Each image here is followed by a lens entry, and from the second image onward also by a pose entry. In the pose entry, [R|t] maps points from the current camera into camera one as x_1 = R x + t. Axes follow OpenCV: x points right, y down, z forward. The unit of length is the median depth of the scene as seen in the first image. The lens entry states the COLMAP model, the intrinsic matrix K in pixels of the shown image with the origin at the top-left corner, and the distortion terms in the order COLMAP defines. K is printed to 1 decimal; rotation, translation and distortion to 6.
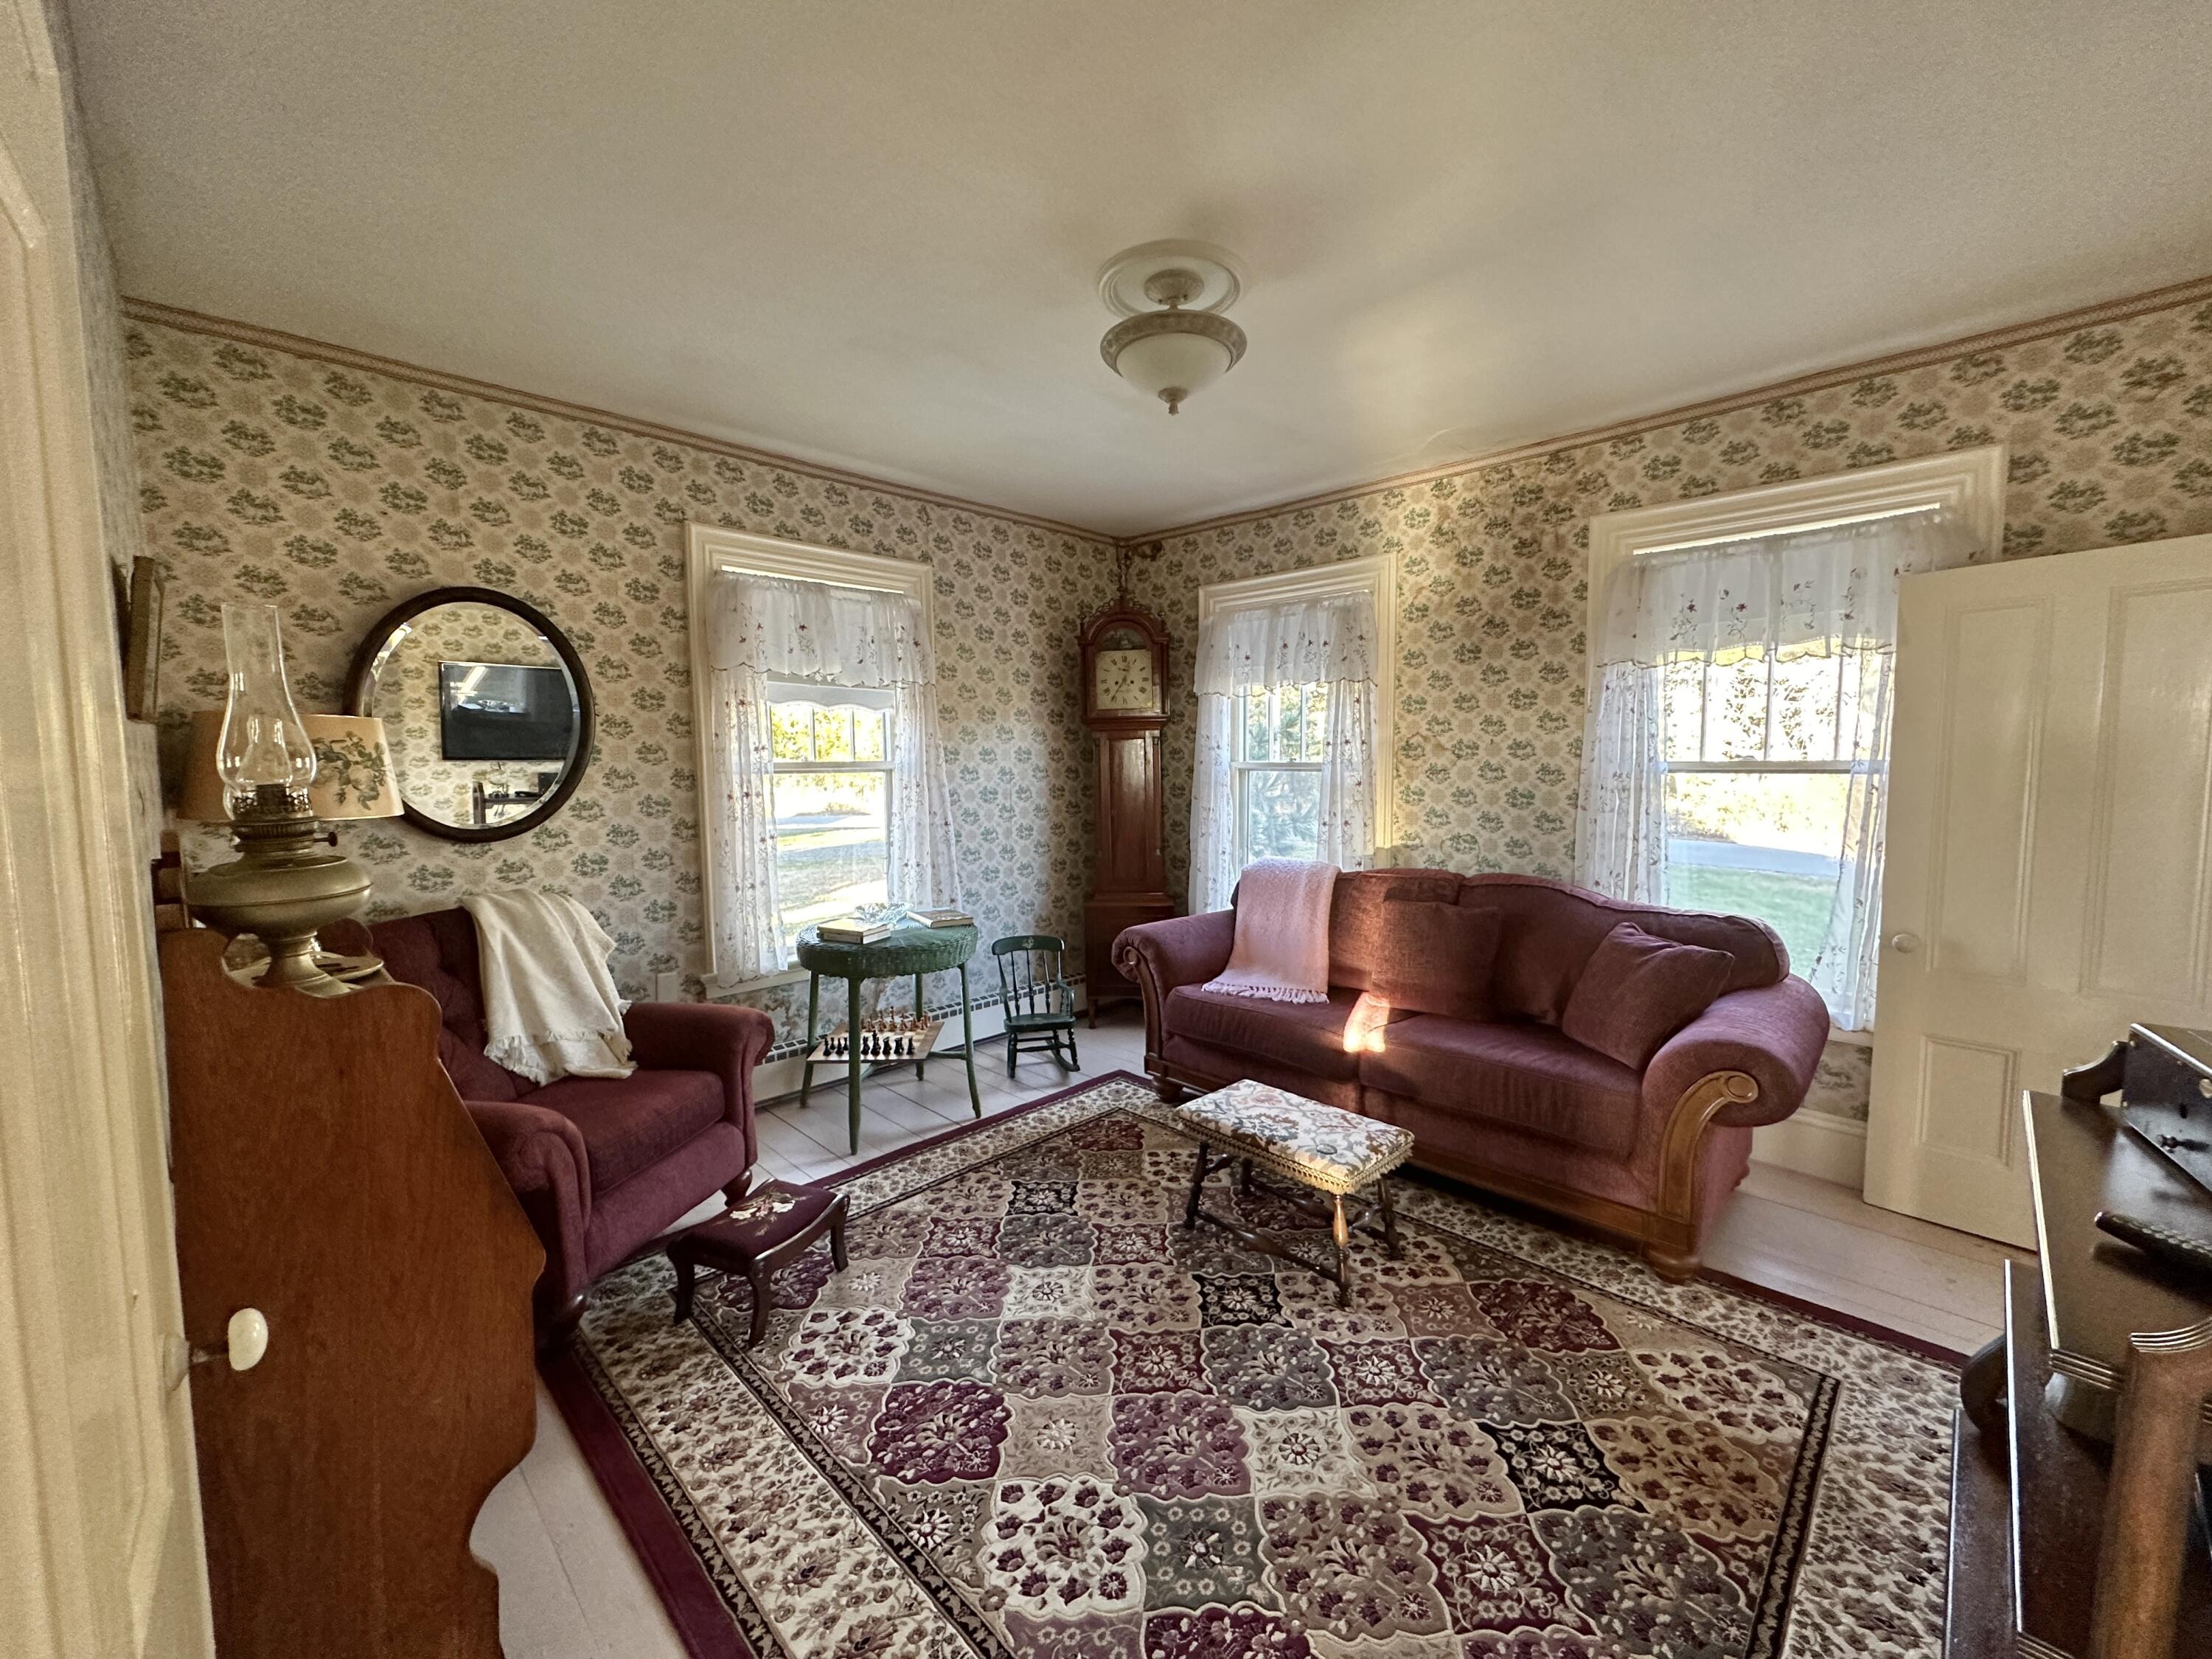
lens RADIAL K [[878.9, 0, 1106.0], [0, 878.9, 829.5], [0, 0, 1]] dist [-0.003966, 0.000961]
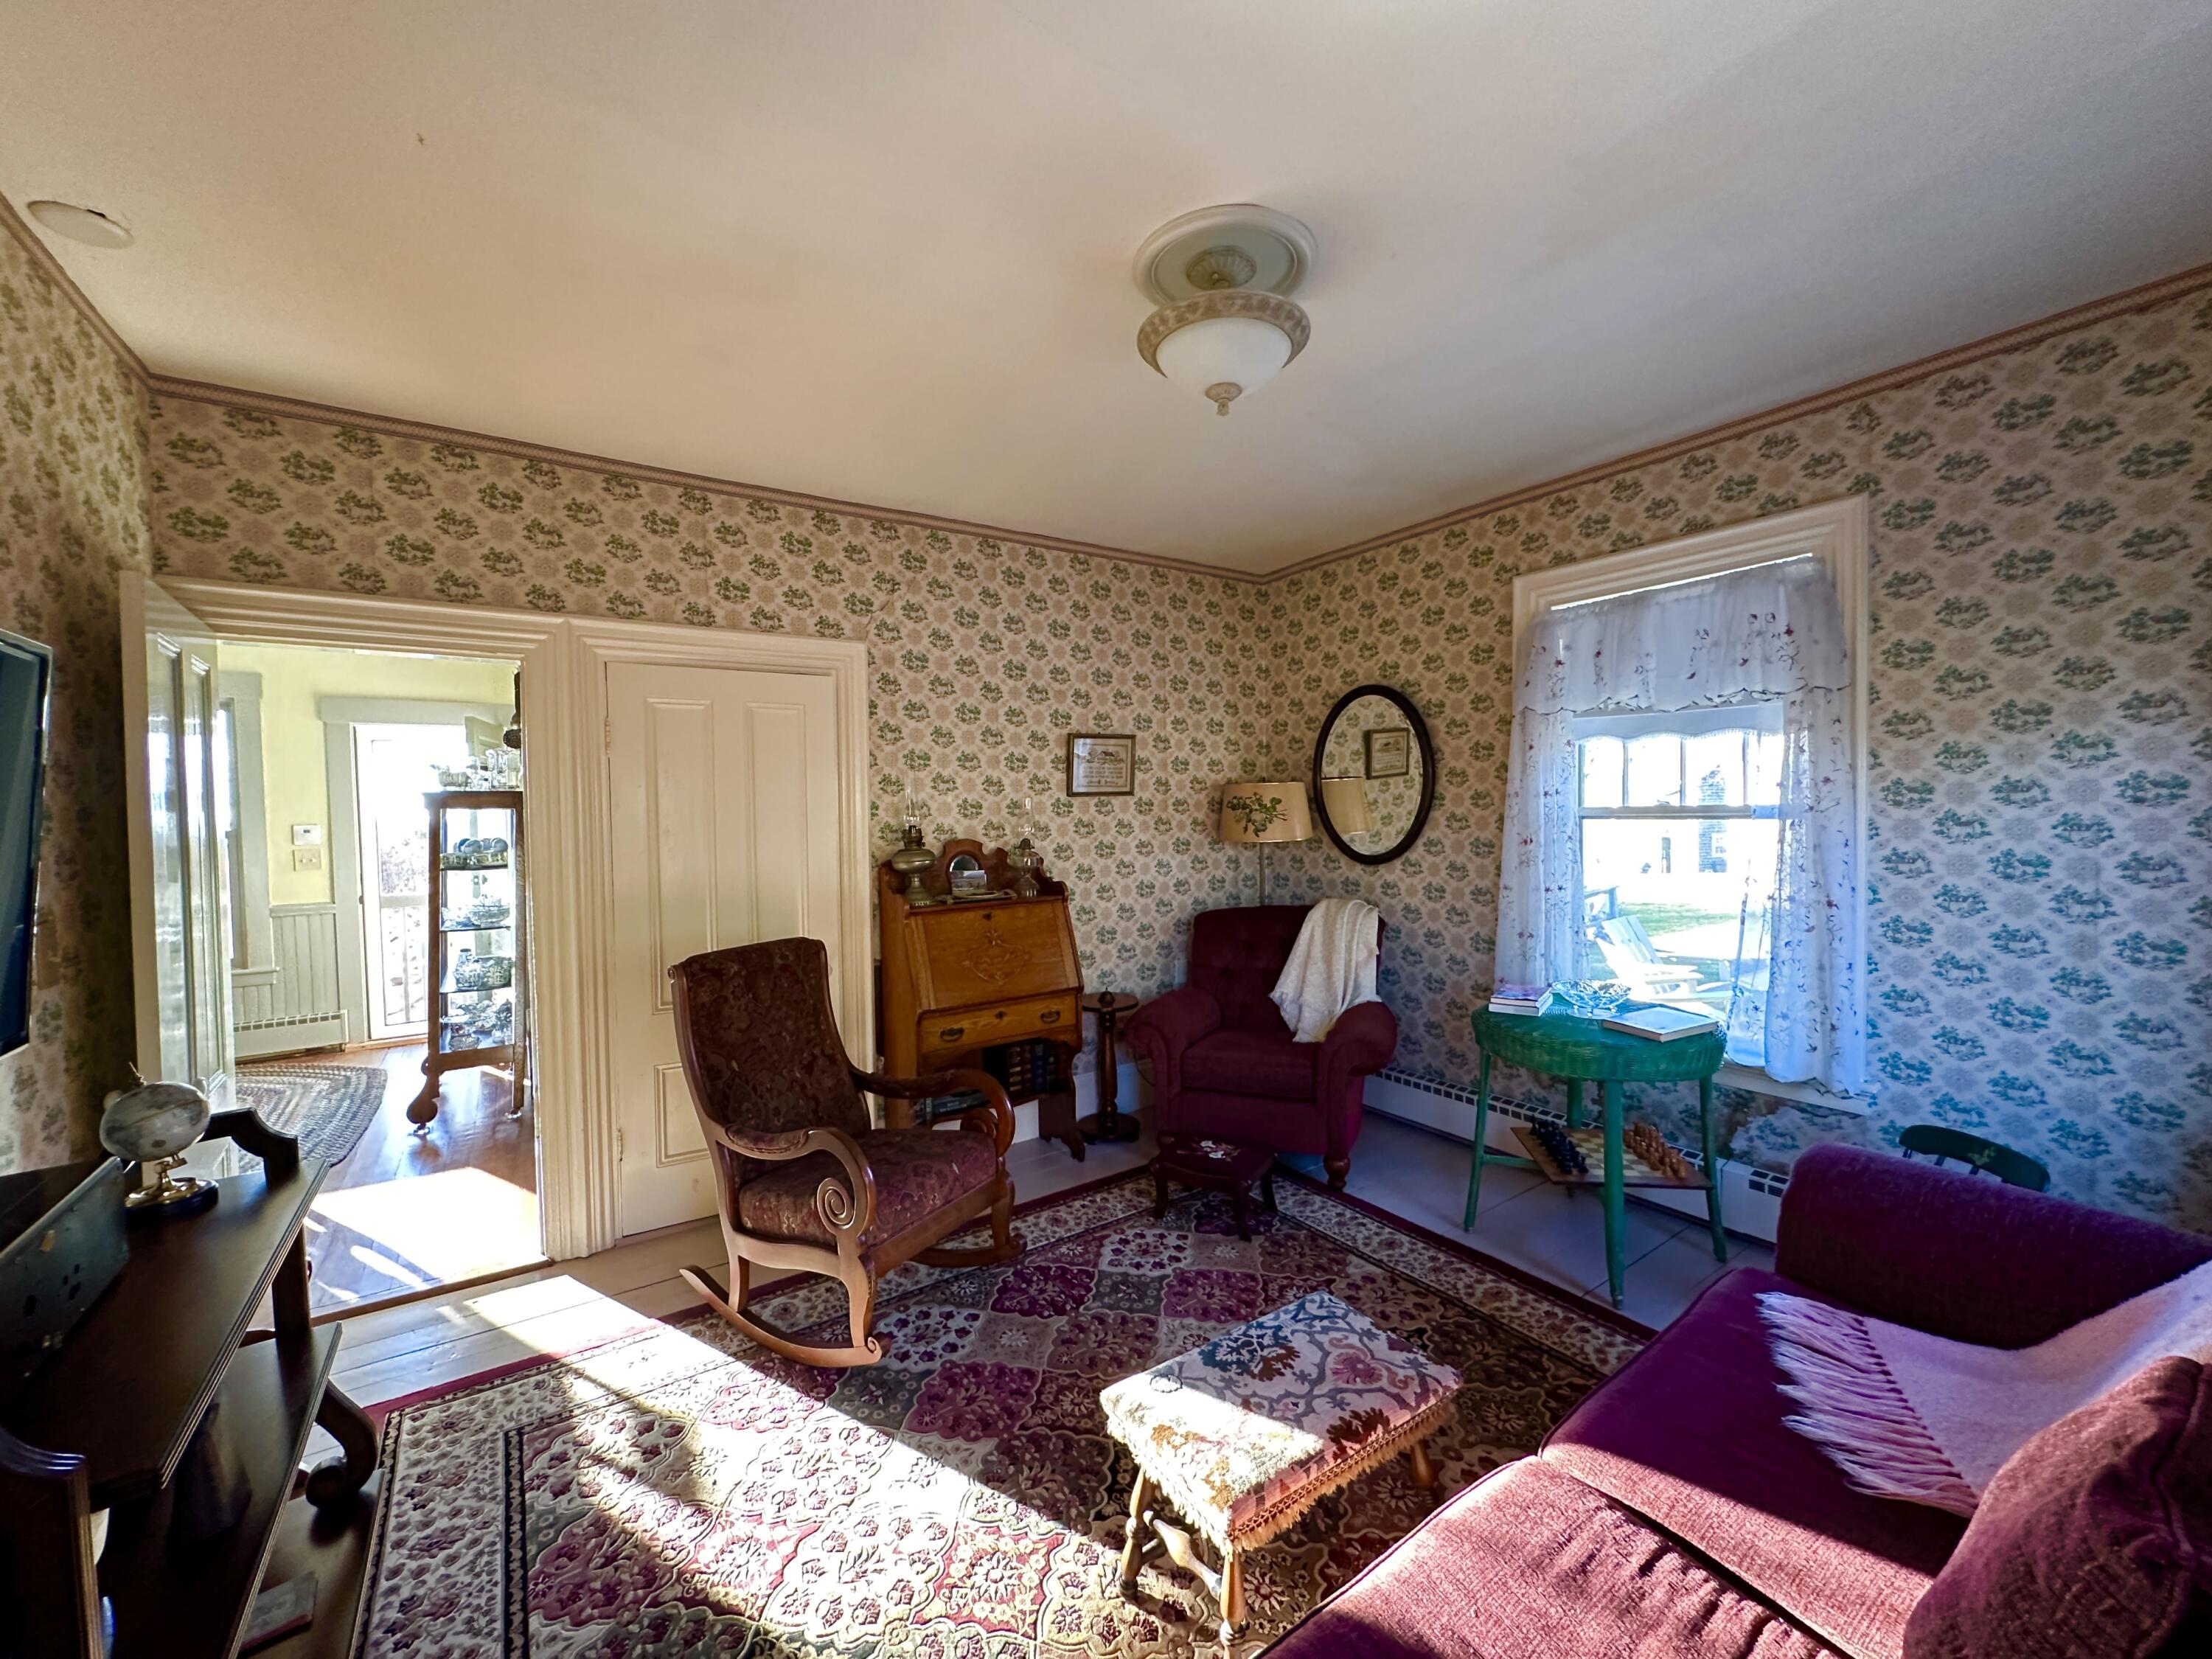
lens RADIAL K [[878.9, 0, 1106.0], [0, 878.9, 829.5], [0, 0, 1]] dist [-0.003966, 0.000961]
pose [[-0.187408, 0.035487, -0.981641, 0.711697], [-0.058449, 0.997174, 0.047207, -0.079392], [0.980542, 0.066223, -0.184804, 0.807018]]
